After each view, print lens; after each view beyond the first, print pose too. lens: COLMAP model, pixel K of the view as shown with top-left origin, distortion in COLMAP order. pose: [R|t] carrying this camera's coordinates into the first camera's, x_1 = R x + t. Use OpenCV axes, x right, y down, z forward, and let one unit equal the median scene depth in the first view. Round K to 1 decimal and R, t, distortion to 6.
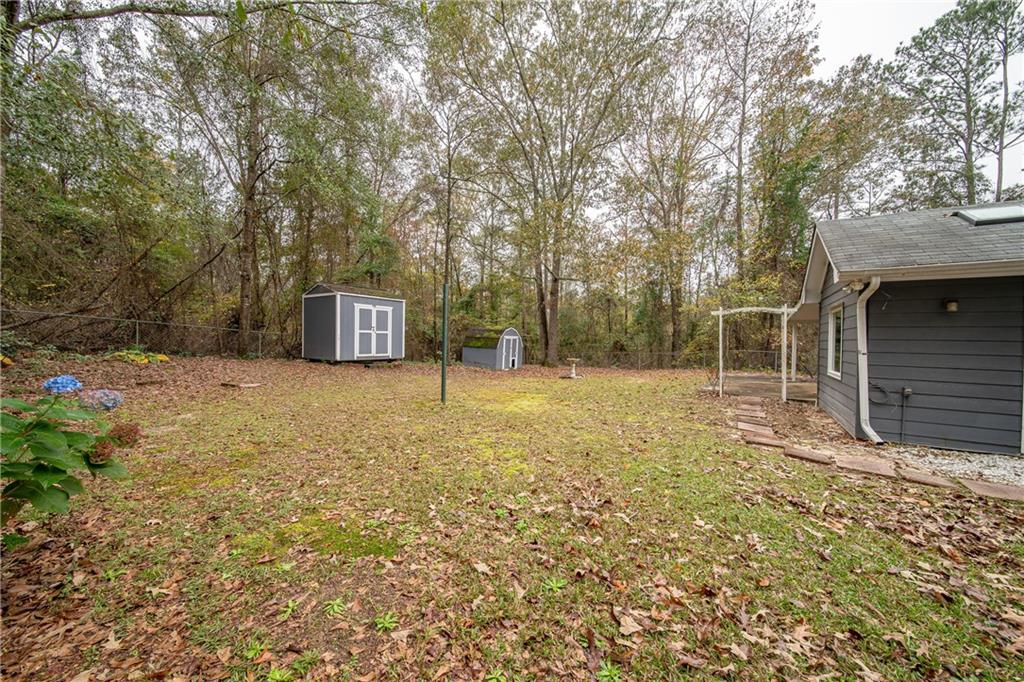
lens RADIAL K [[369.8, 0, 513.9], [0, 369.8, 346.0], [0, 0, 1]] dist [0.000694, -0.000011]
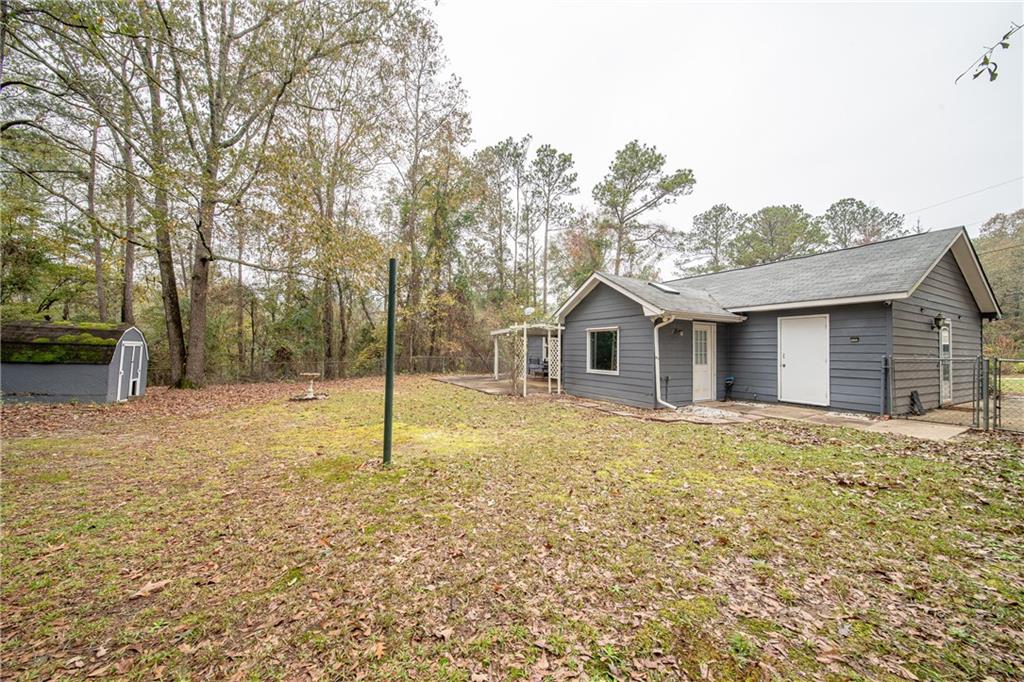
lens RADIAL K [[369.8, 0, 513.9], [0, 369.8, 346.0], [0, 0, 1]] dist [0.000694, -0.000011]
pose [[0.480334, 0.000006, 0.877086, -0.306352], [0.011792, 0.999910, -0.006465, -0.011635], [-0.877007, 0.013448, 0.480290, 0.260093]]
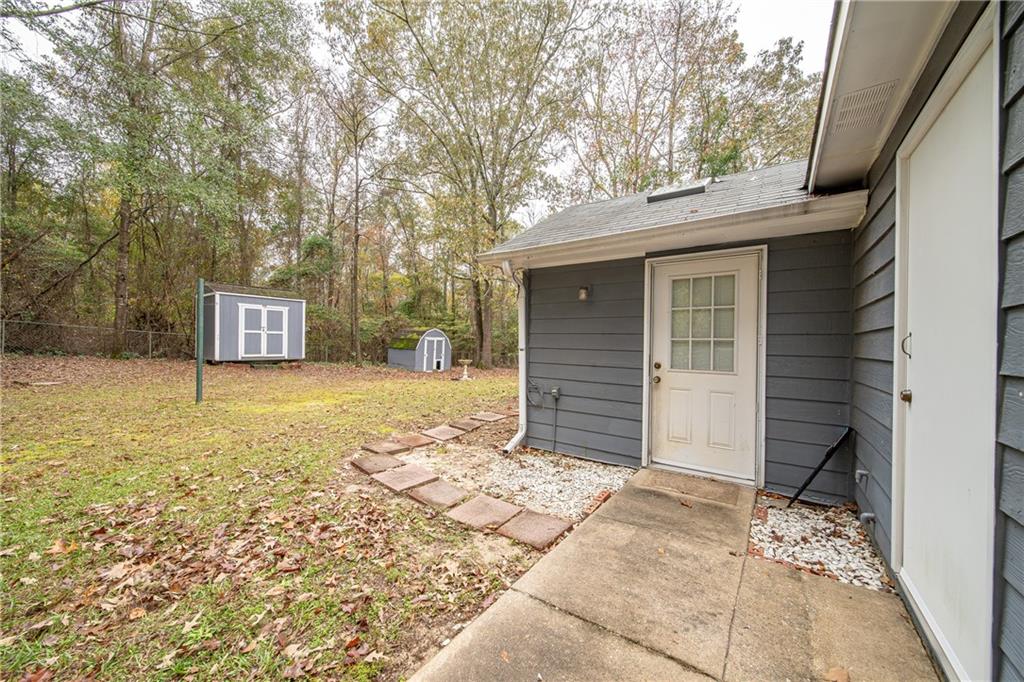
lens RADIAL K [[369.8, 0, 513.9], [0, 369.8, 346.0], [0, 0, 1]] dist [0.000694, -0.000011]
pose [[0.998836, 0.002166, -0.048179, 0.331669], [-0.002653, 0.999946, -0.010032, 0.007282], [0.048154, 0.010148, 0.998788, 0.040859]]
